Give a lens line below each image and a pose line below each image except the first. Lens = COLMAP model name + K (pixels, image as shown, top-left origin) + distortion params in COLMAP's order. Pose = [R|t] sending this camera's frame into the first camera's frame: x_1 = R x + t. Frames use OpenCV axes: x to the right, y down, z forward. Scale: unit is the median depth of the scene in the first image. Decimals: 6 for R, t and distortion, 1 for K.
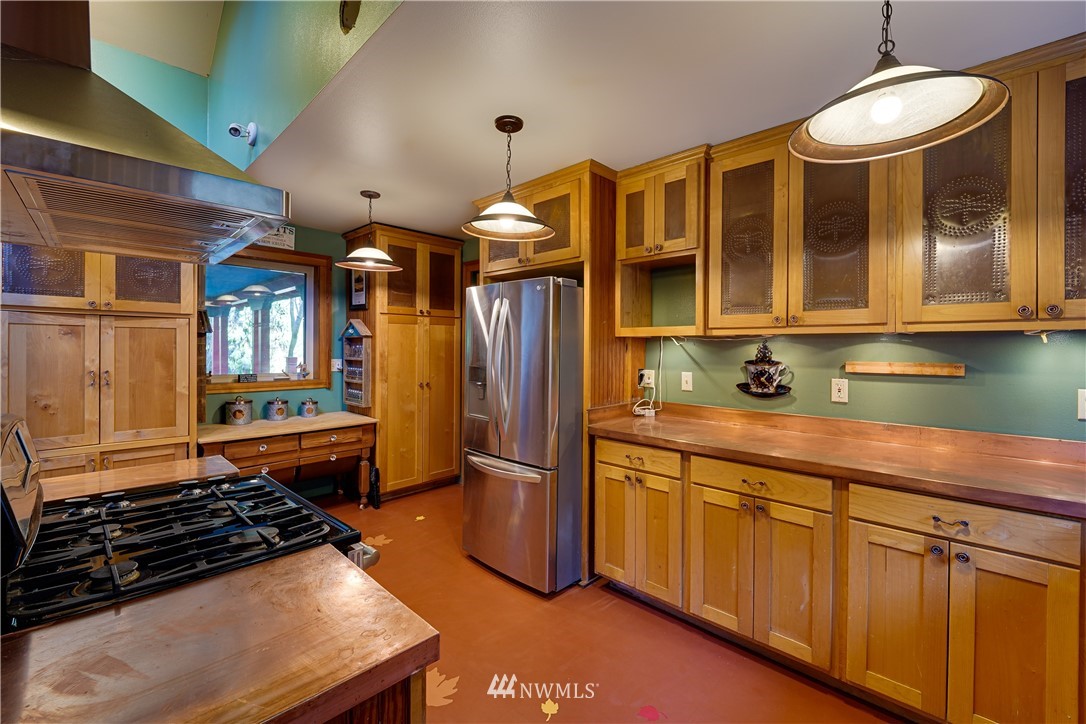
lens RADIAL K [[444.2, 0, 532.4], [0, 444.2, 348.3], [0, 0, 1]] dist [-0.011305, -0.000185]
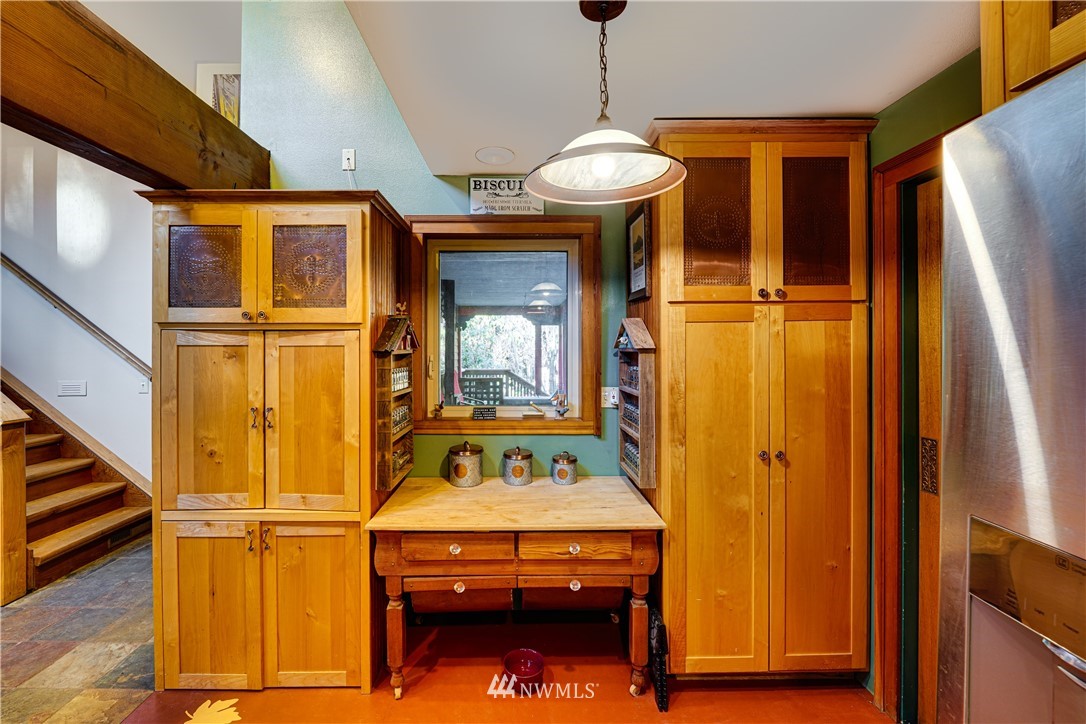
lens RADIAL K [[444.2, 0, 532.4], [0, 444.2, 348.3], [0, 0, 1]] dist [-0.011305, -0.000185]
pose [[0.713317, -0.010050, -0.700769, -0.109030], [0.006308, 0.999949, -0.007920, -0.025824], [0.700813, 0.001229, 0.713344, 0.546081]]
